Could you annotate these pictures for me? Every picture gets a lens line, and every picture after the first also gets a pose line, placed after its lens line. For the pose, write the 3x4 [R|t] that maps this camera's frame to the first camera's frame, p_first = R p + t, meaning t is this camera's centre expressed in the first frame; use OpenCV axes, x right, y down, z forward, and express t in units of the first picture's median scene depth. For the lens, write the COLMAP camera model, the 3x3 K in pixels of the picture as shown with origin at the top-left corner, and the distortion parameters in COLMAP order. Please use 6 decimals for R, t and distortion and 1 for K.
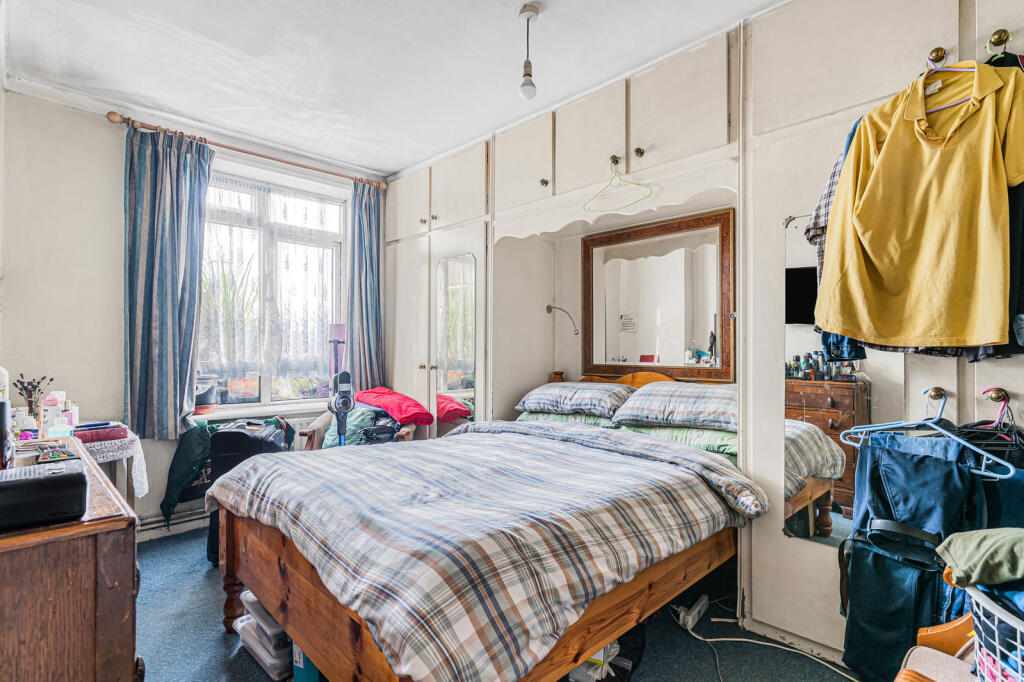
lens RADIAL K [[496.9, 0, 507.6], [0, 496.9, 345.0], [0, 0, 1]] dist [0.005489, -0.000415]
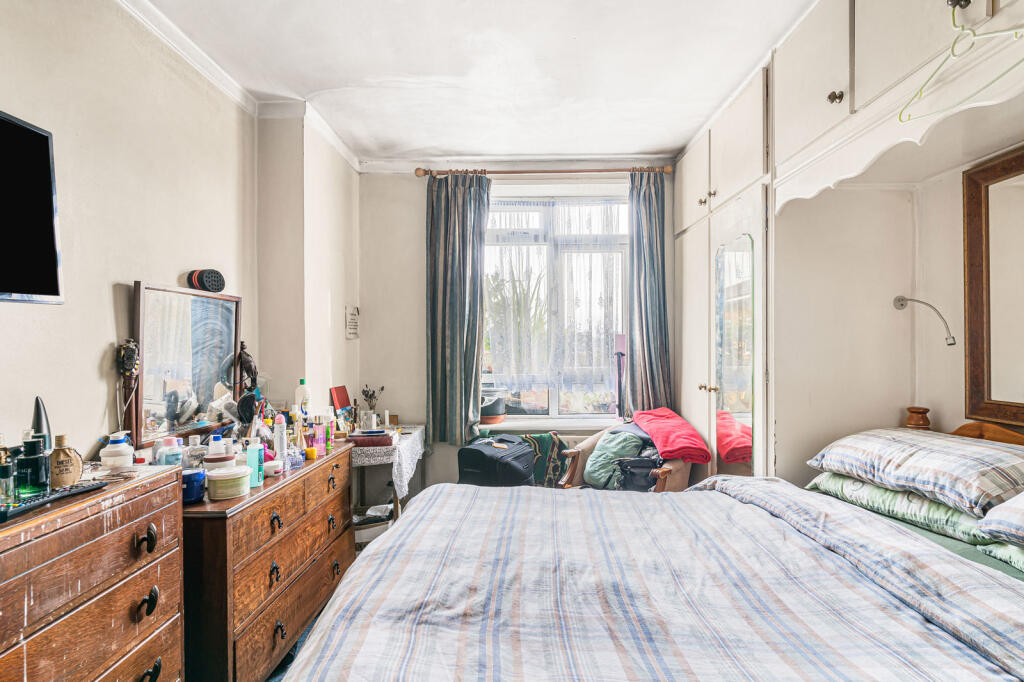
lens RADIAL K [[496.9, 0, 518.2], [0, 496.9, 345.0], [0, 0, 1]] dist [0.005489, -0.000415]
pose [[0.720155, -0.013394, -0.693684, 0.183984], [0.016860, 0.999856, -0.001802, -0.029670], [0.693608, -0.010398, 0.720277, 0.261262]]
